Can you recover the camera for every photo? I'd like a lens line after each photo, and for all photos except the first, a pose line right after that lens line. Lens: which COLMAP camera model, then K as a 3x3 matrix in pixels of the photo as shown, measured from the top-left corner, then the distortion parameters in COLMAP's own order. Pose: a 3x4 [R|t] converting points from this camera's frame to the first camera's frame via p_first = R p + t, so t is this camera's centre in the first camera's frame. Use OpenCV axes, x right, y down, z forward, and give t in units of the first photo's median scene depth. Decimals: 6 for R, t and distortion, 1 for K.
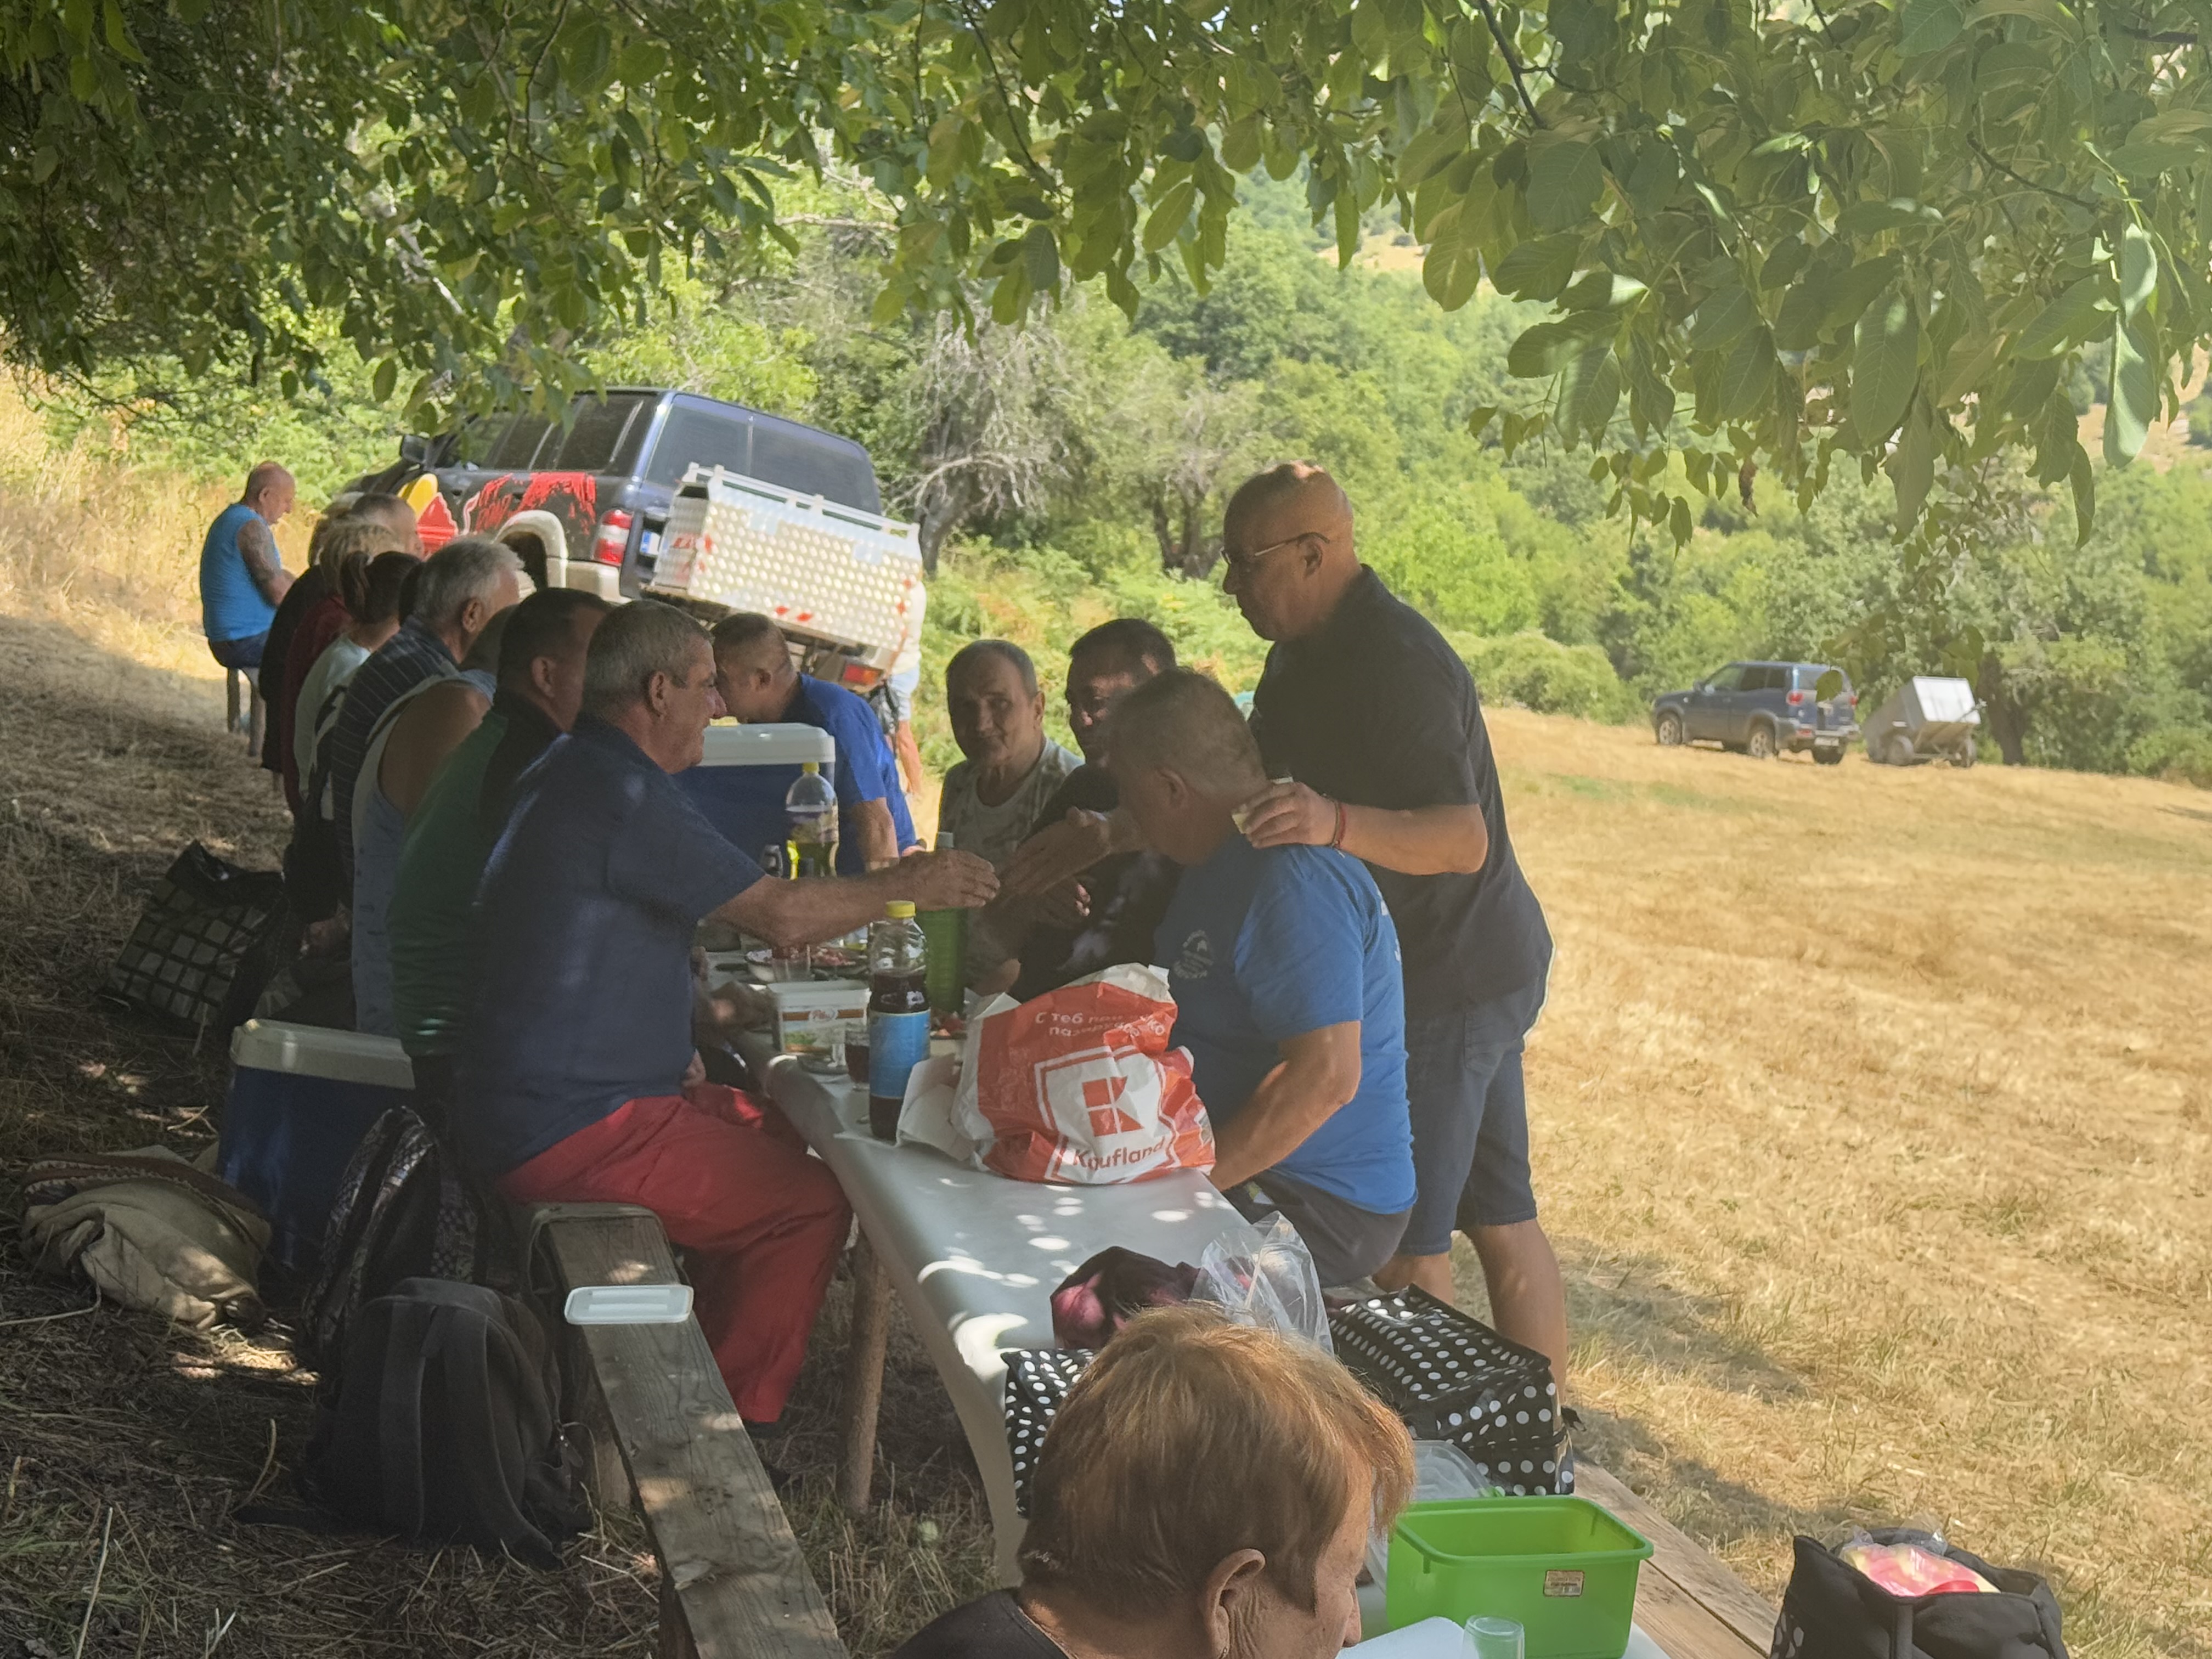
lens RADIAL K [[3593.1, 0, 1109.7], [0, 3593.1, 835.5], [0, 0, 1]] dist [0.046253, 0.000000]
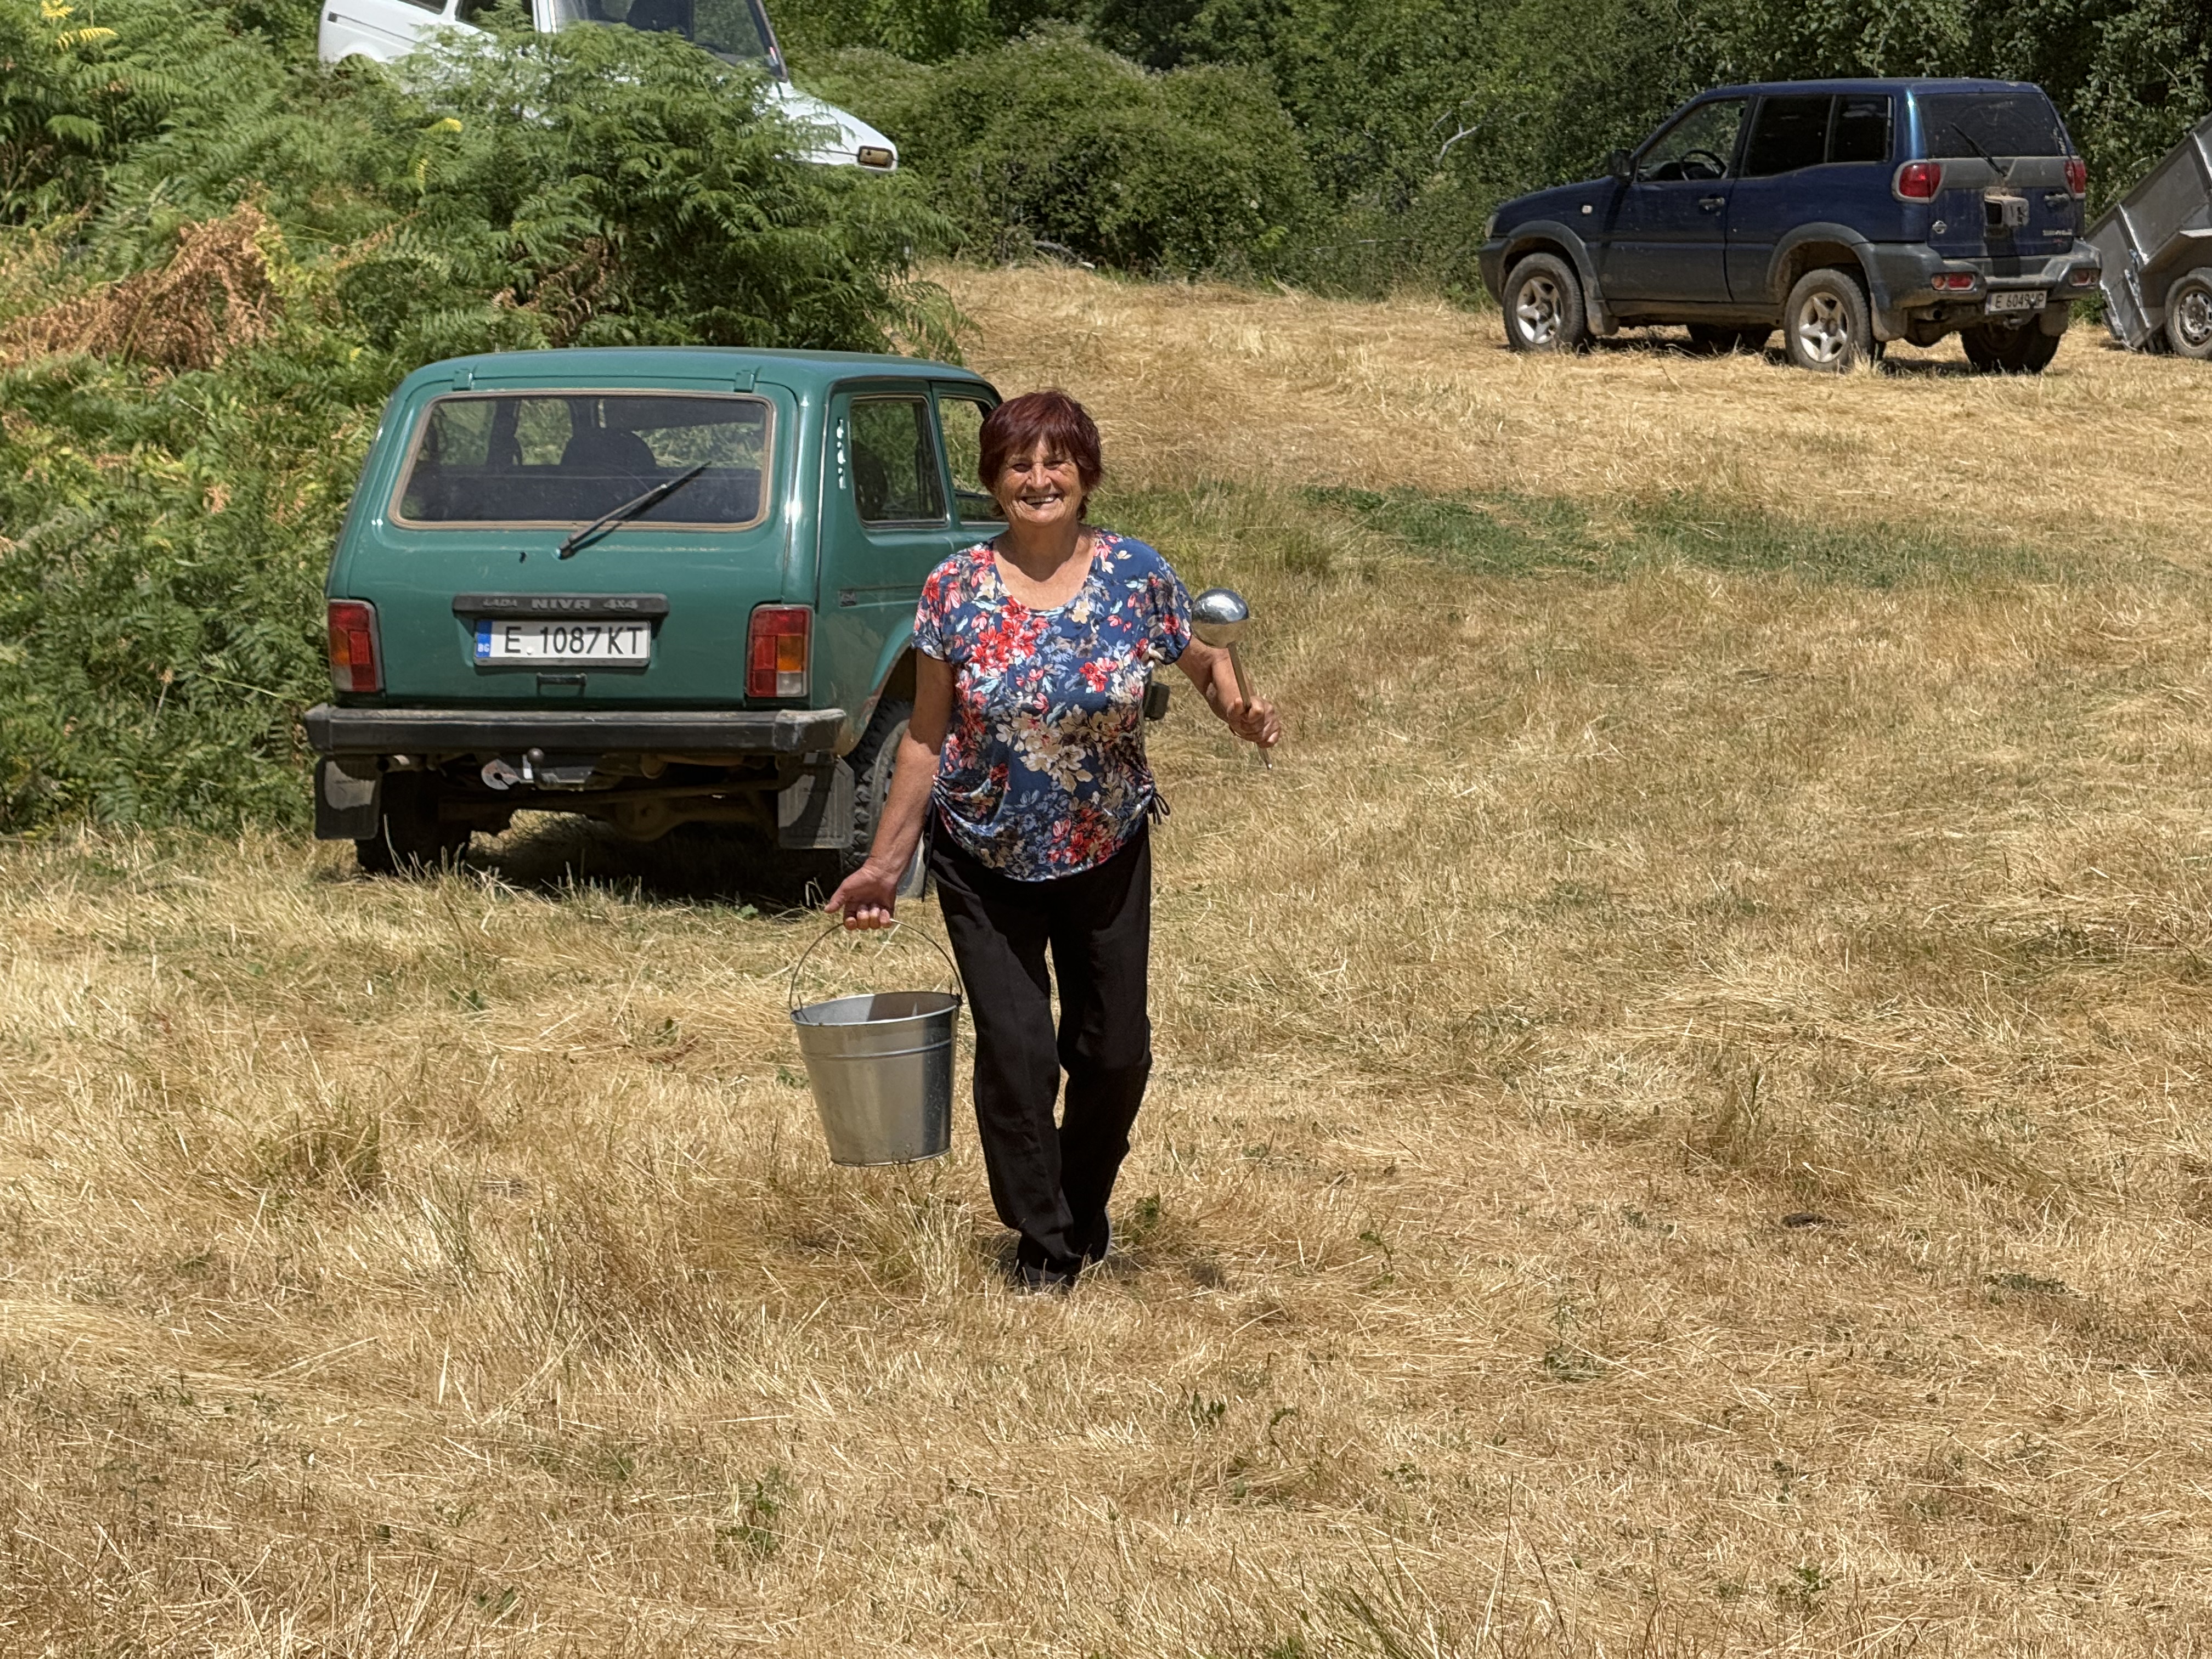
lens RADIAL K [[8793.2, 0, 1106.0], [0, 8793.2, 829.9], [0, 0, 1]] dist [0.213259, 0.000000]
pose [[0.987061, -0.081818, 0.137902, -0.004719], [0.077381, 0.996306, 0.037249, -0.018076], [-0.140440, -0.026096, 0.989745, 0.241482]]
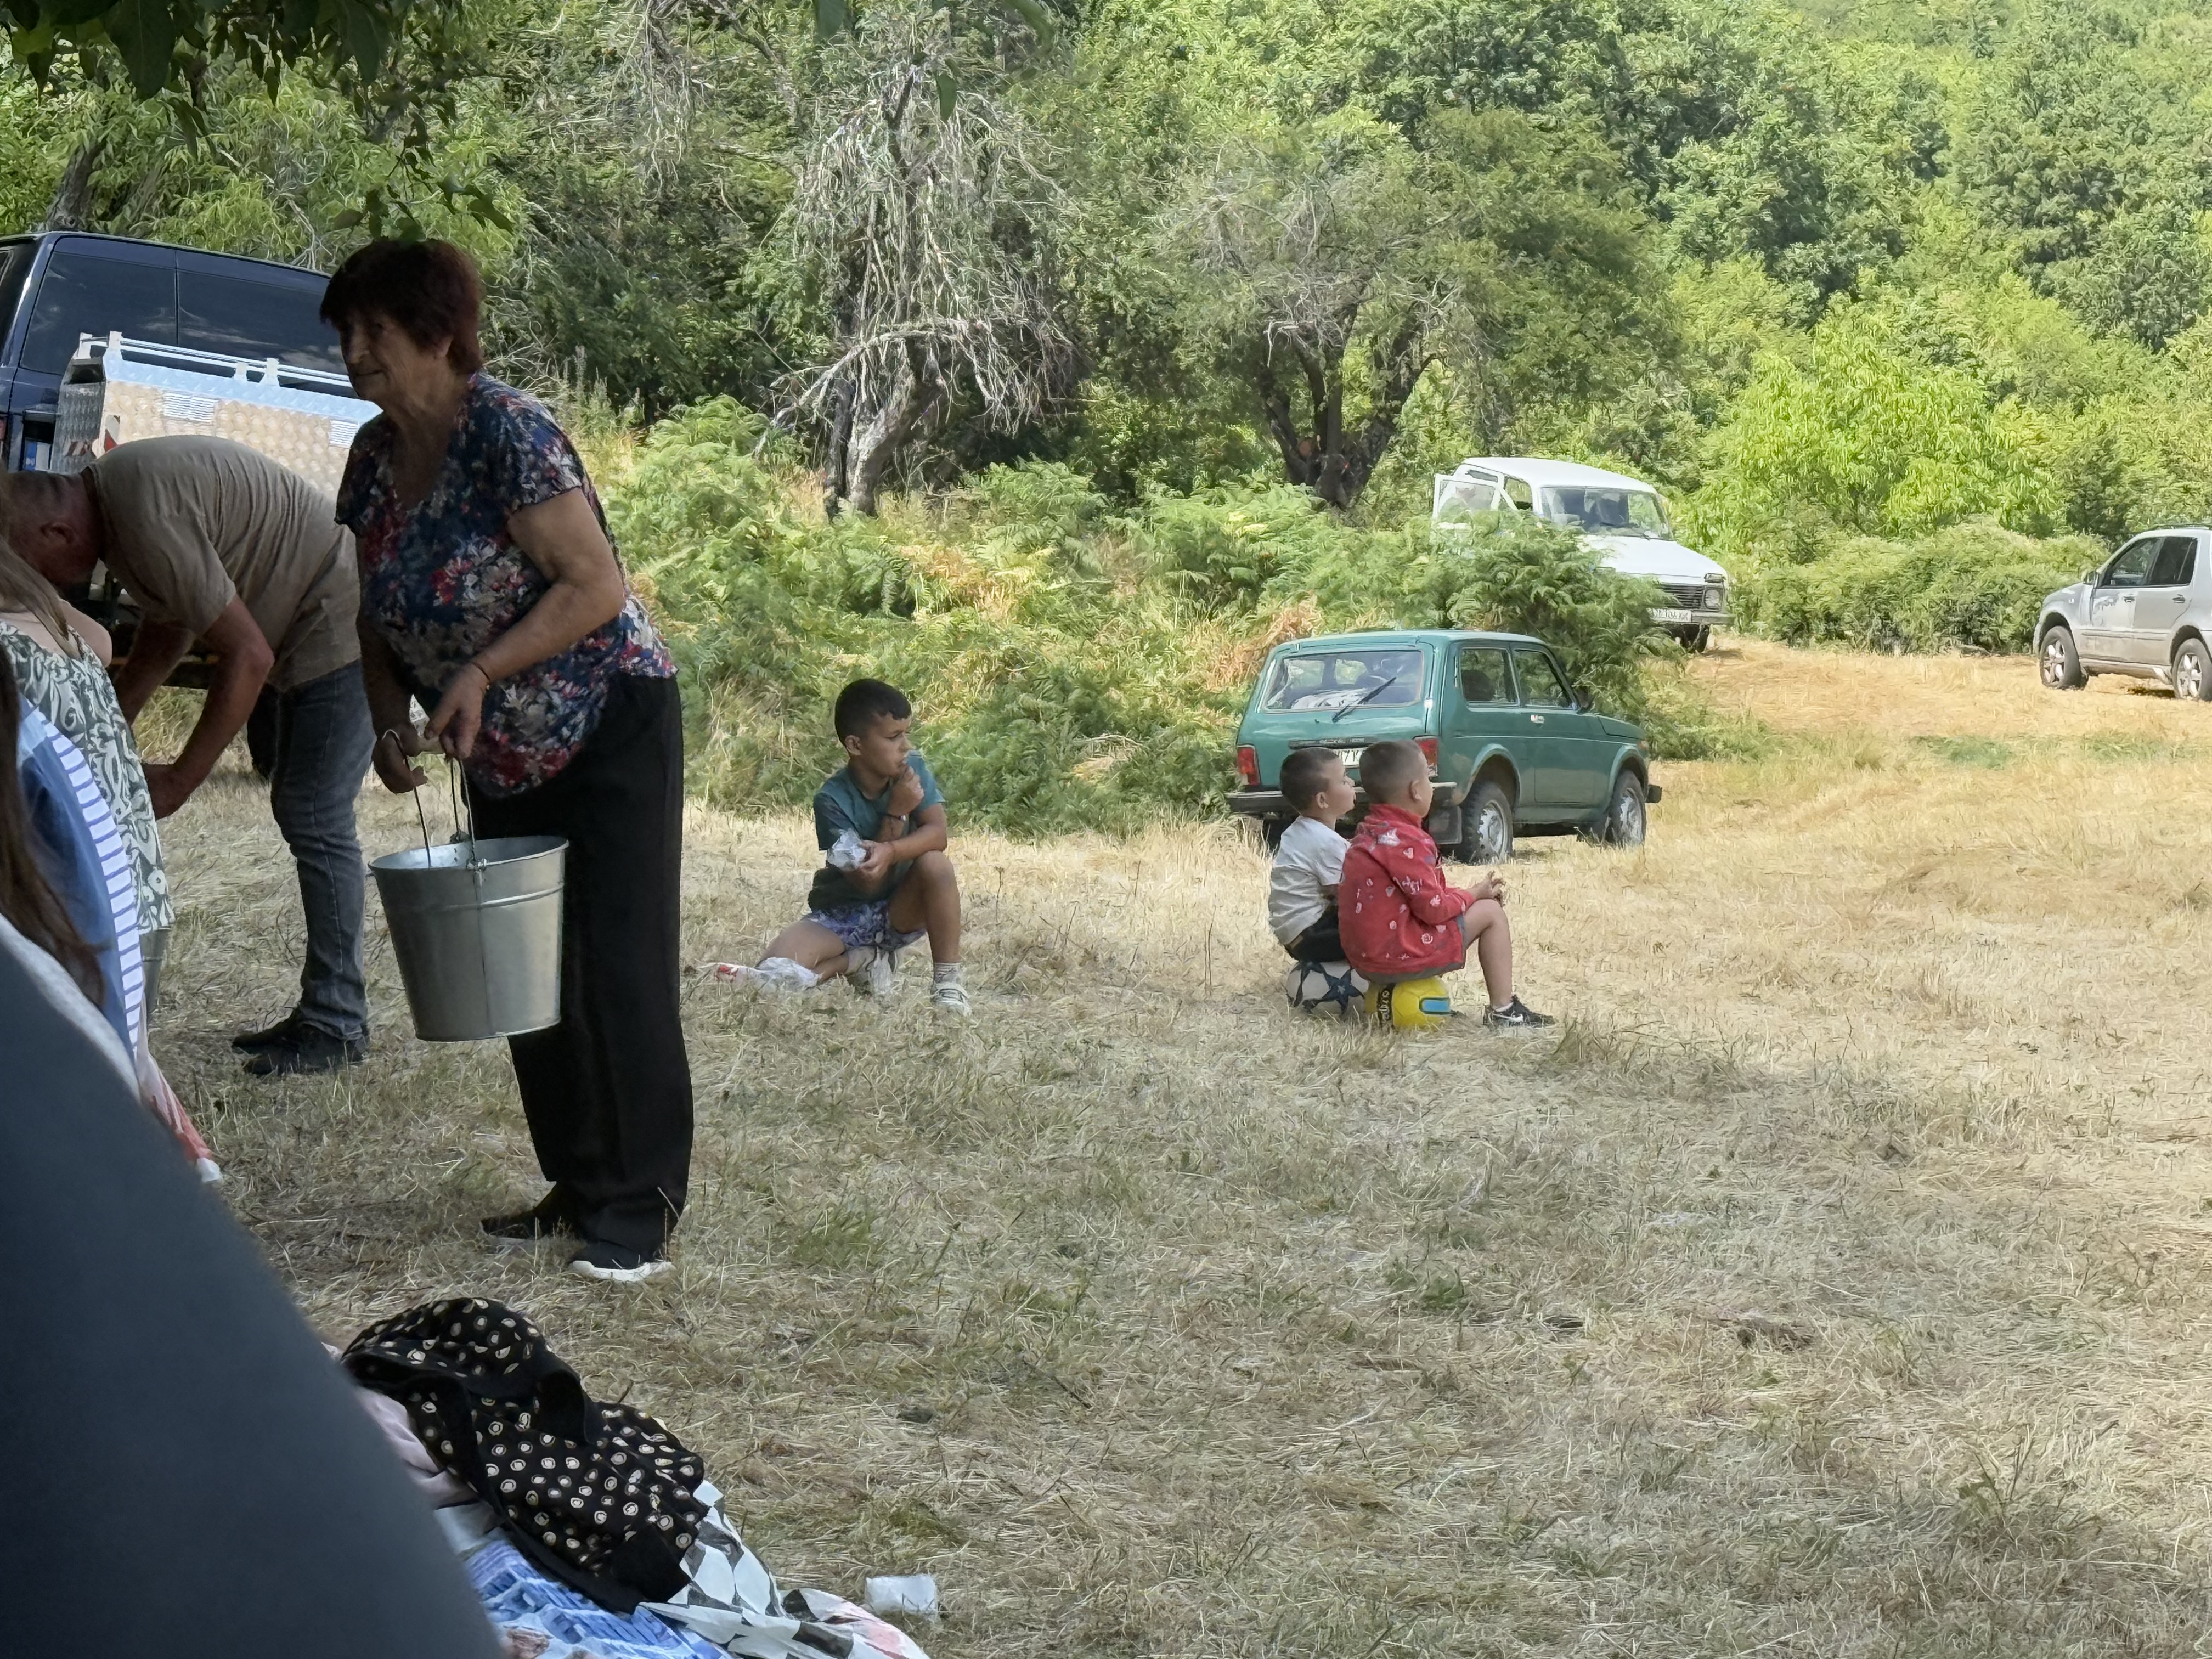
lens RADIAL K [[6418.7, 0, 1105.4], [0, 6418.7, 828.4], [0, 0, 1]] dist [-0.065894, 0.000000]
pose [[0.991804, -0.116309, -0.052880, 0.043597], [0.114663, 0.992851, -0.033162, 0.017599], [0.056359, 0.026827, 0.998050, -0.067331]]
